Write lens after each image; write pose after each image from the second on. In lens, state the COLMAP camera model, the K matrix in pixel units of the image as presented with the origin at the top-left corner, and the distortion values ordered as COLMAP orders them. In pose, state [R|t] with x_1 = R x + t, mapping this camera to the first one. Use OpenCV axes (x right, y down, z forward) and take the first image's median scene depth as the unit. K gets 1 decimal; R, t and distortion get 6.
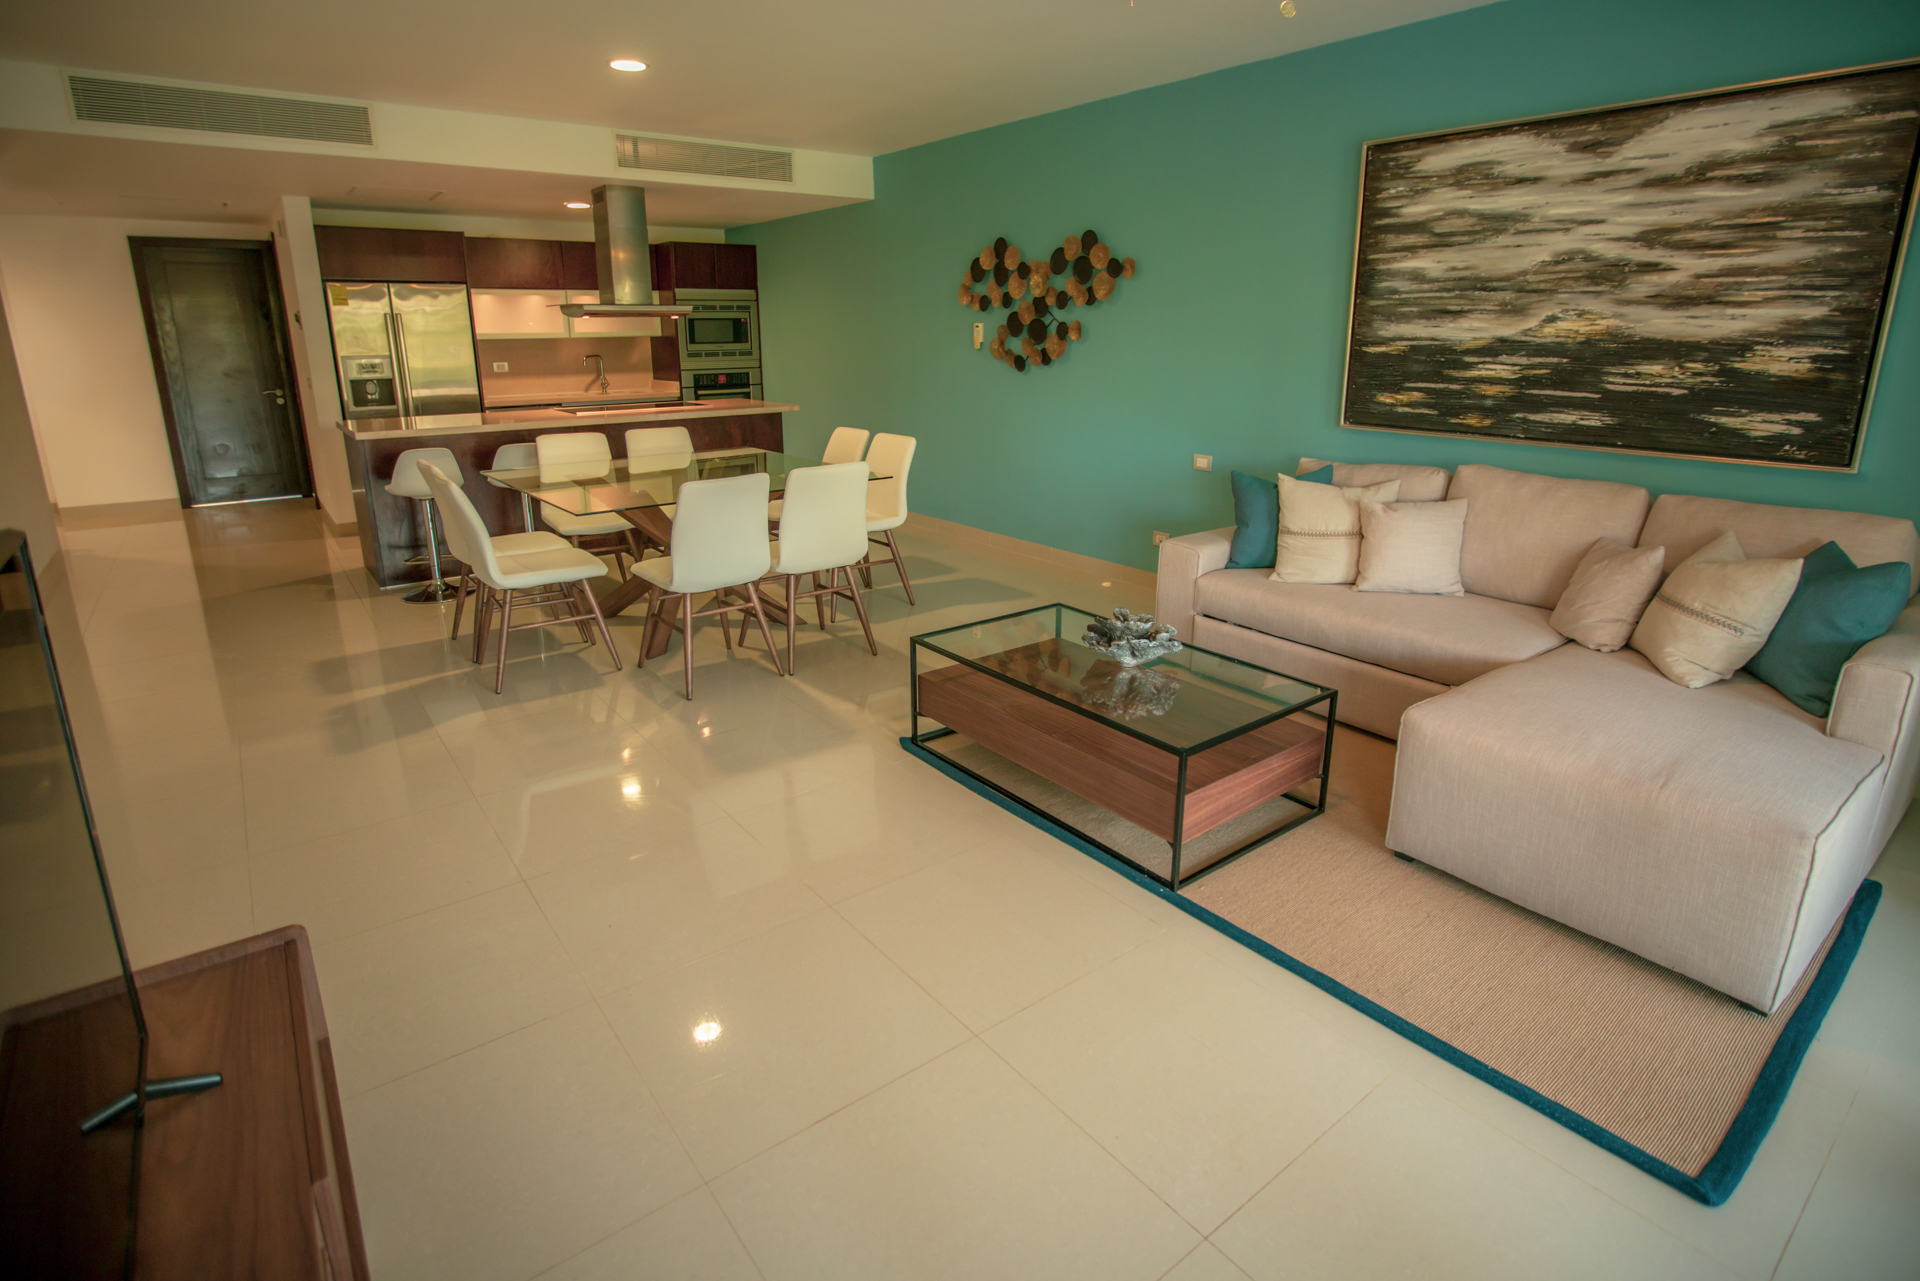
lens RADIAL K [[955.5, 0, 954.4], [0, 955.5, 563.1], [0, 0, 1]] dist [-0.004901, -0.000146]
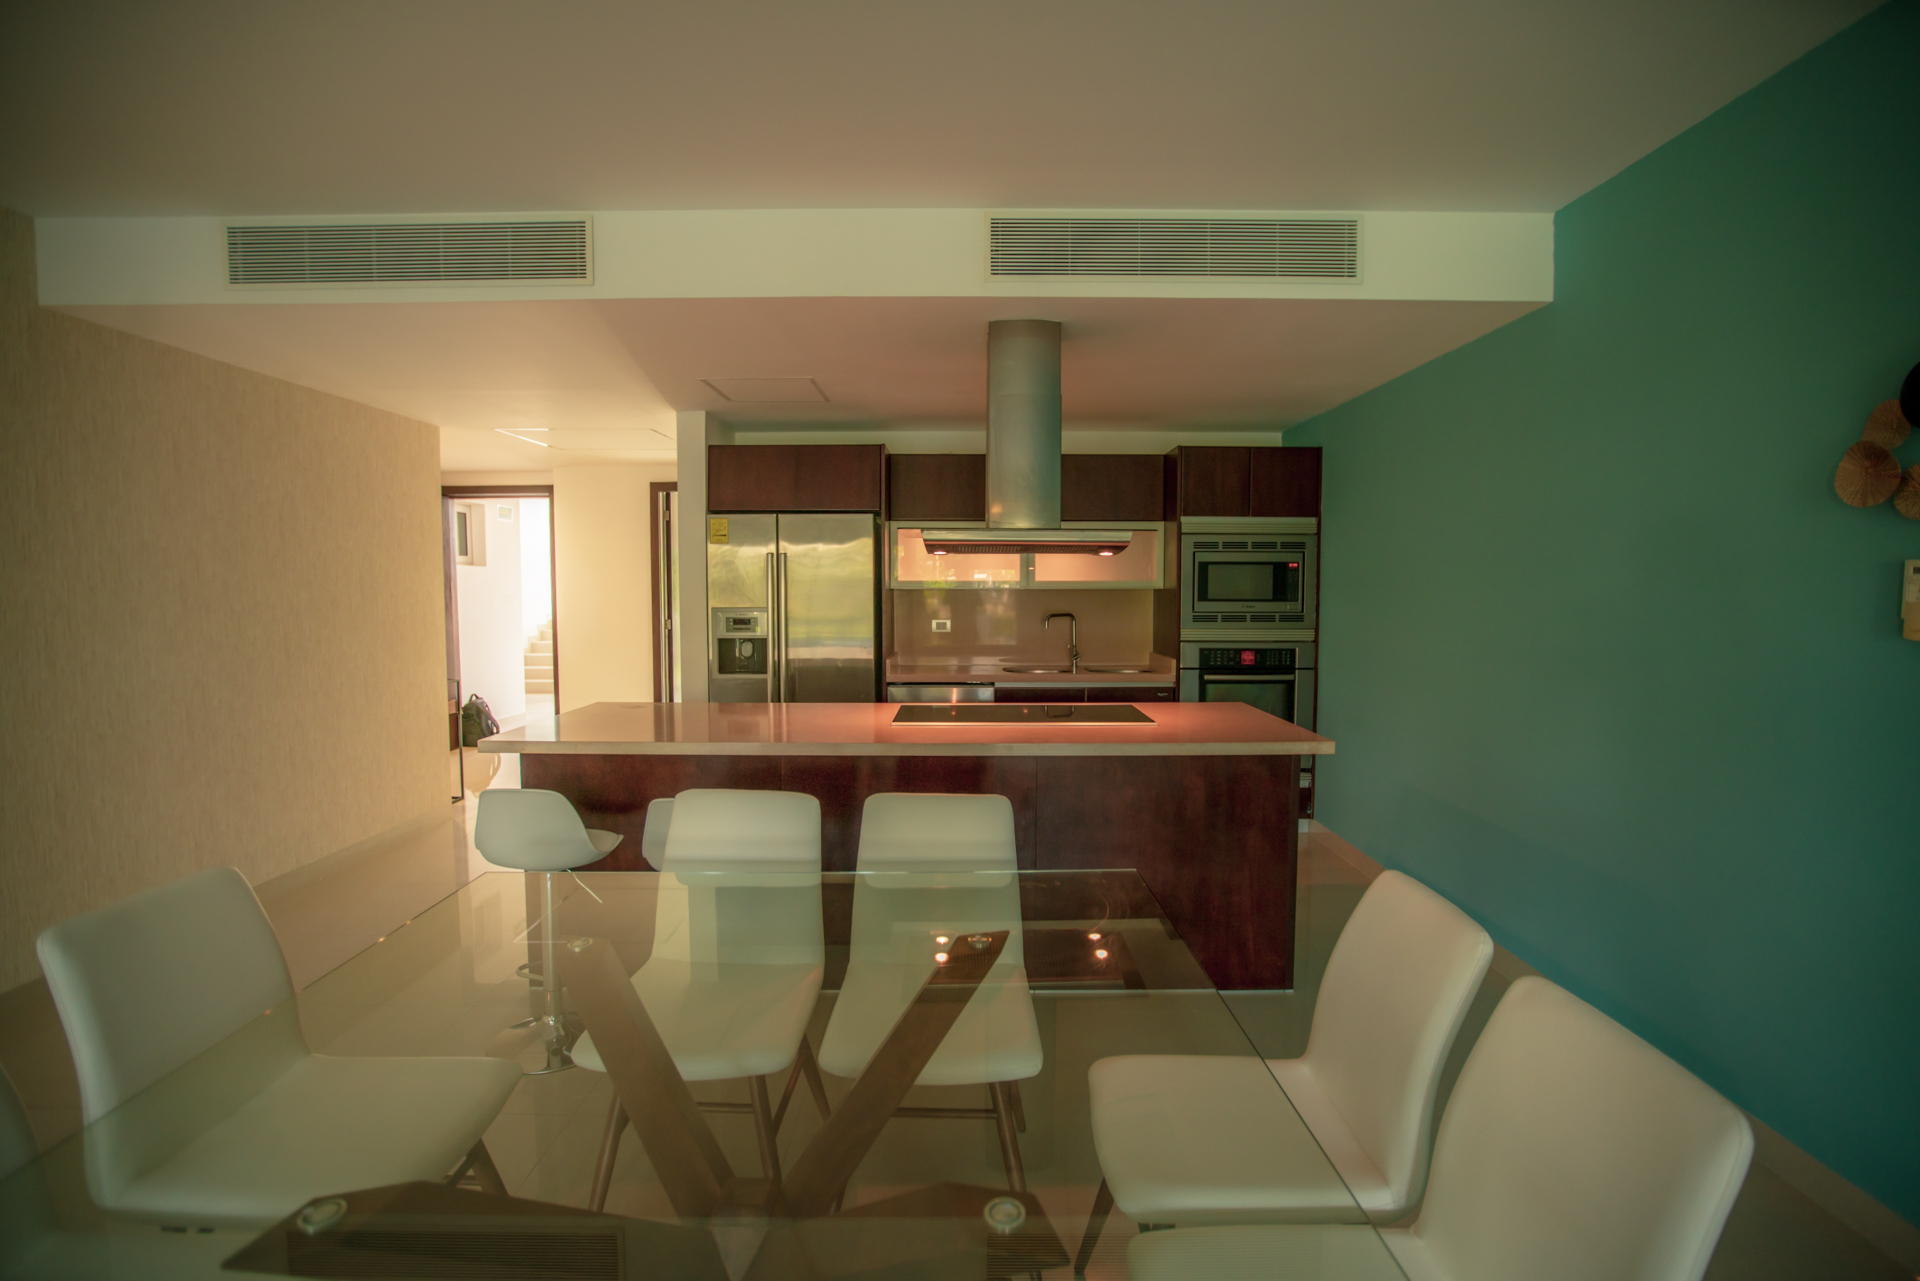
lens RADIAL K [[924.8, 0, 960.0], [0, 924.8, 640.5], [0, 0, 1]] dist [-0.043749, 0.000069]
pose [[0.798622, 0.053656, -0.599436, -0.035709], [-0.154491, 0.980919, -0.118023, -0.107221], [0.581666, 0.186864, 0.791674, 0.428018]]
